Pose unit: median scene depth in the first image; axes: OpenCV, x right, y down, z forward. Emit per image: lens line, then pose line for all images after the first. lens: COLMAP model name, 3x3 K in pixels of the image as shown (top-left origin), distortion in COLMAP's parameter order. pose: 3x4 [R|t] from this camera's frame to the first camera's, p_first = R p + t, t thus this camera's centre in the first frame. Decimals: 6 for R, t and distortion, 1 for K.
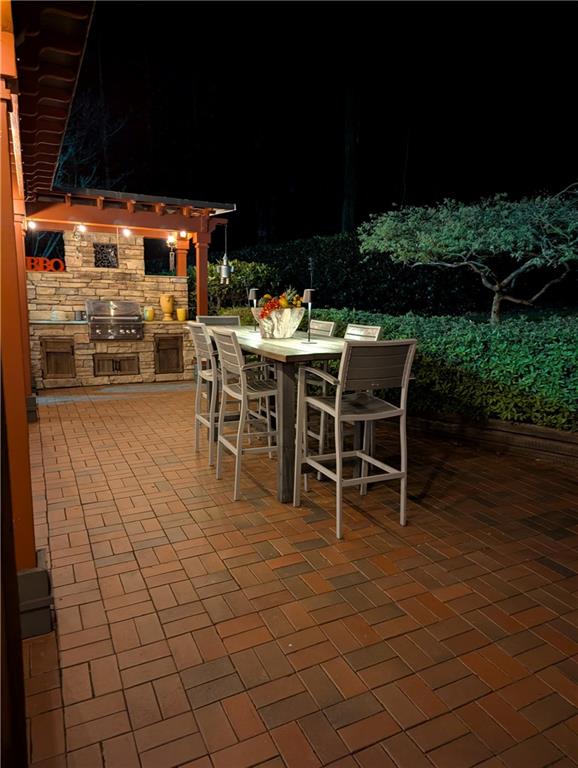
lens RADIAL K [[540.3, 0, 295.0], [0, 540.3, 388.4], [0, 0, 1]] dist [0.059469, -0.045381]
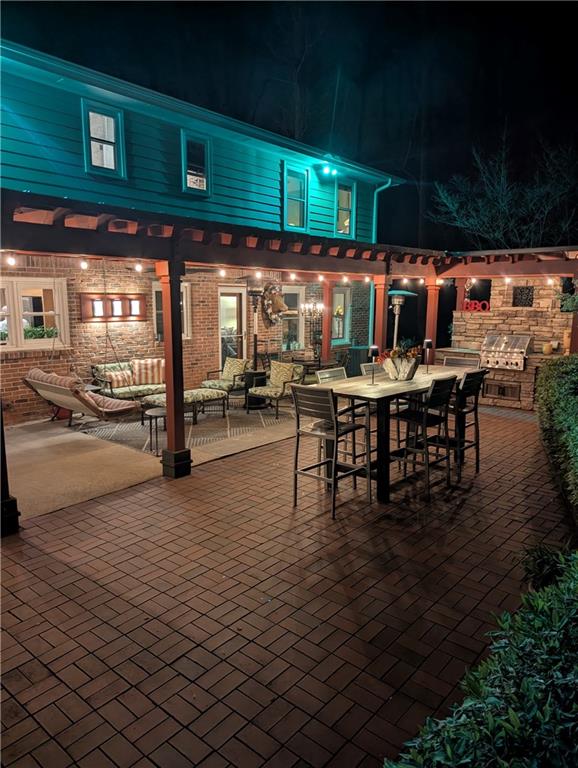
lens RADIAL K [[540.3, 0, 295.1], [0, 540.3, 385.3], [0, 0, 1]] dist [0.059469, -0.045381]
pose [[0.393656, 0.128263, -0.910266, 0.557844], [-0.152465, 0.985613, 0.072944, -0.070287], [0.906526, 0.110069, 0.407548, 0.113511]]
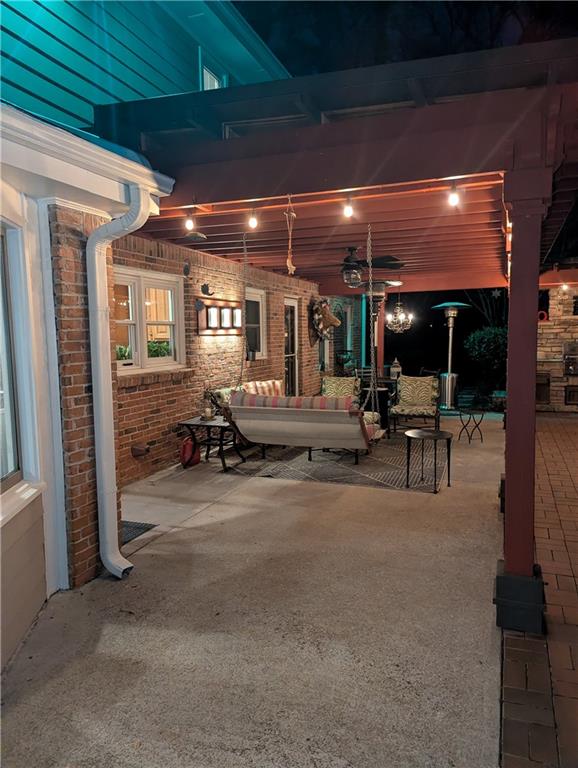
lens RADIAL K [[540.3, 0, 293.5], [0, 540.3, 388.0], [0, 0, 1]] dist [0.059469, -0.045381]
pose [[0.680821, 0.041504, -0.731273, 0.108489], [-0.094773, 0.994992, -0.031762, 0.036757], [0.726292, 0.090929, 0.681345, -0.271836]]
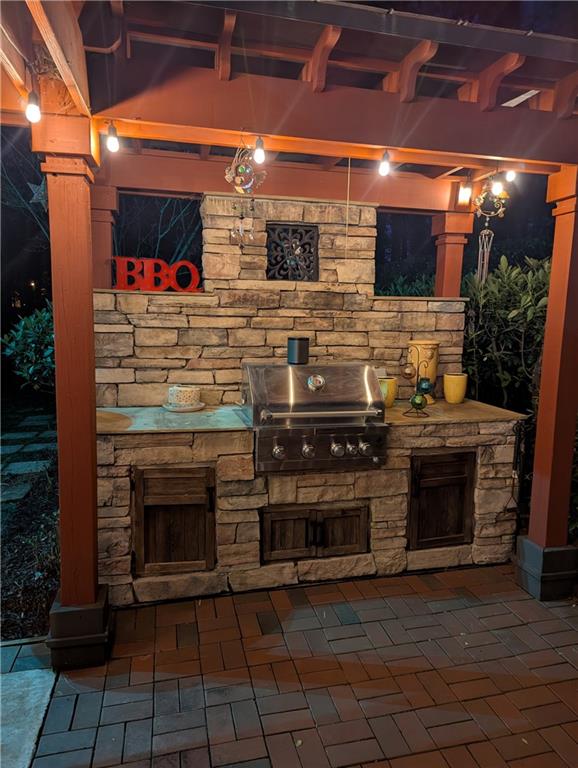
lens RADIAL K [[540.3, 0, 291.3], [0, 540.3, 386.6], [0, 0, 1]] dist [0.059469, -0.045381]
pose [[0.975674, 0.028399, -0.217380, -0.260647], [-0.035380, 0.998973, -0.028291, -0.131013], [0.216353, 0.035294, 0.975677, 0.611195]]
